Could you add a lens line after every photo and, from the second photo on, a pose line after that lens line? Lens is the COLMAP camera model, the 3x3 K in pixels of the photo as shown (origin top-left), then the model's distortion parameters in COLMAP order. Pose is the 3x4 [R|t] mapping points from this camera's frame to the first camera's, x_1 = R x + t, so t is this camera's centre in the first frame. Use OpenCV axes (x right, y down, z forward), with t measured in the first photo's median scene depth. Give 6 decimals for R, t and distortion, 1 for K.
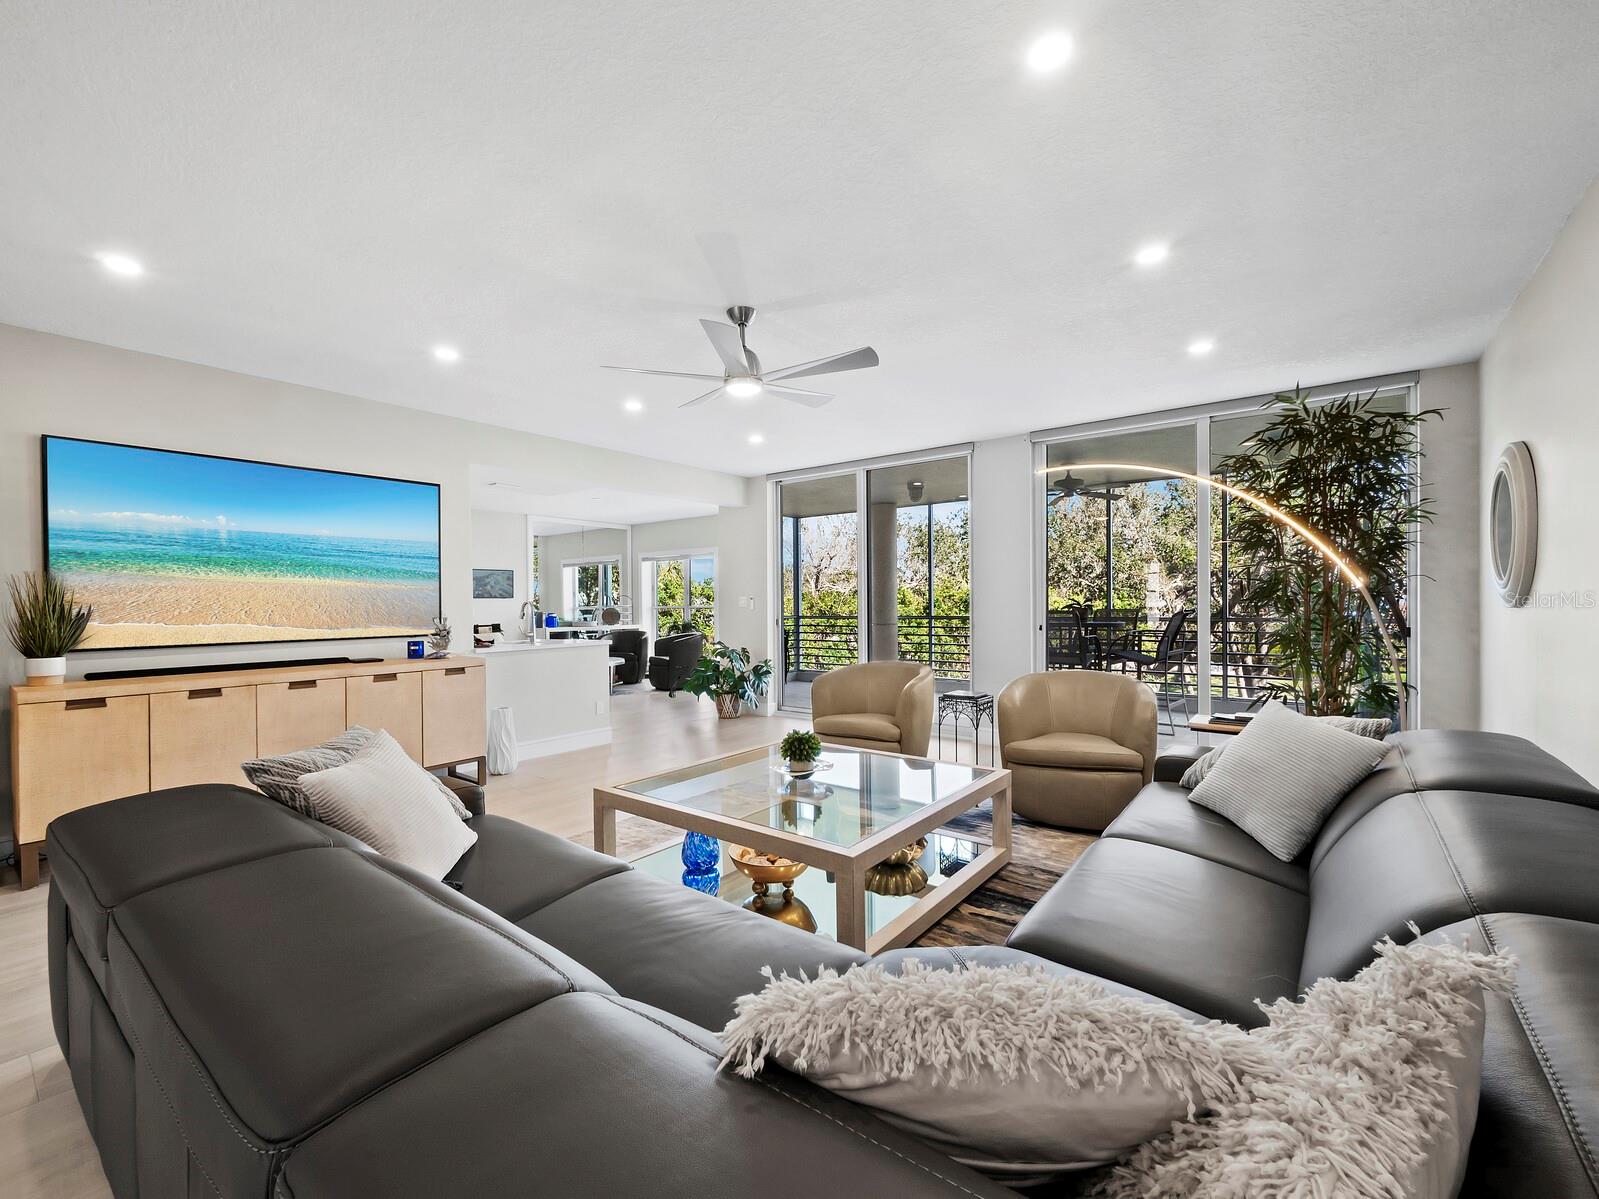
lens RADIAL K [[652.5, 0, 799.5], [0, 652.5, 599.5], [0, 0, 1]] dist [0.030826, 0.000125]
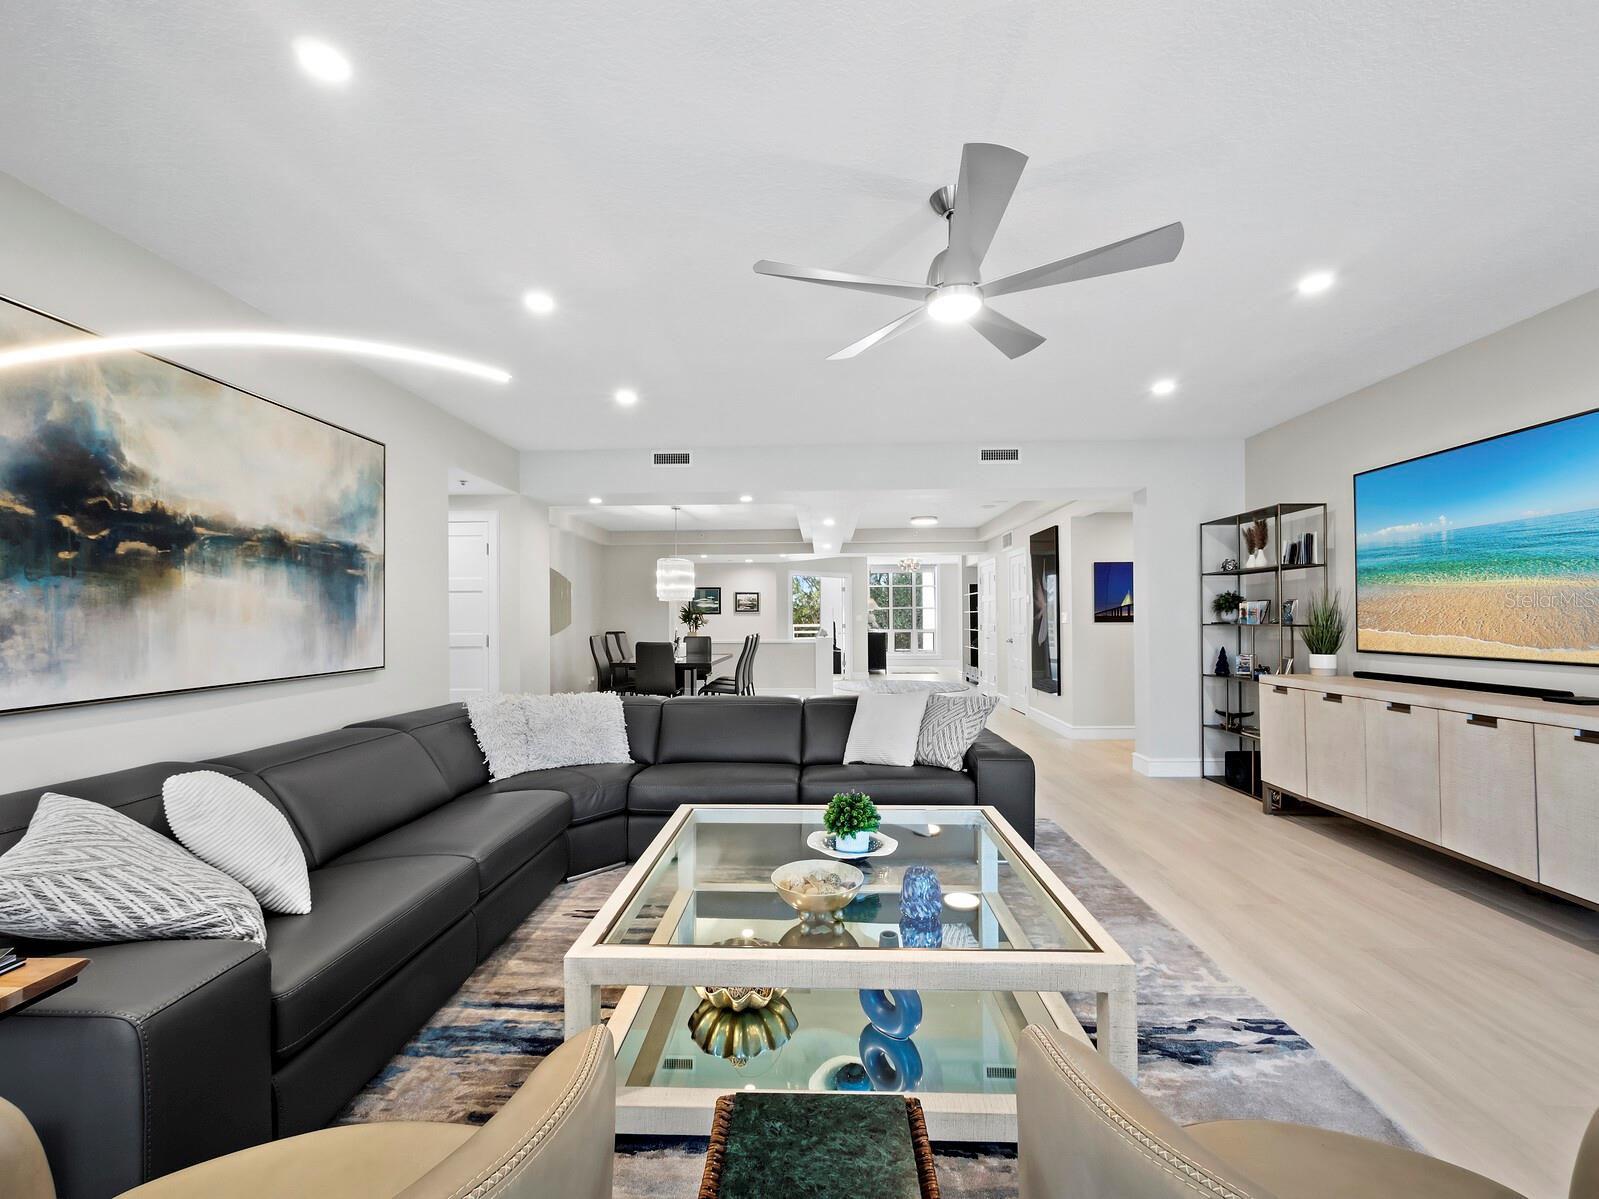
lens RADIAL K [[685.5, 0, 799.1], [0, 685.5, 609.4], [0, 0, 1]] dist [0.002360, 0.000526]
pose [[-0.790822, 0.006944, -0.612007, 0.403475], [0.015174, 0.999851, -0.008264, -0.003448], [0.611858, -0.015822, -0.790809, 1.205208]]
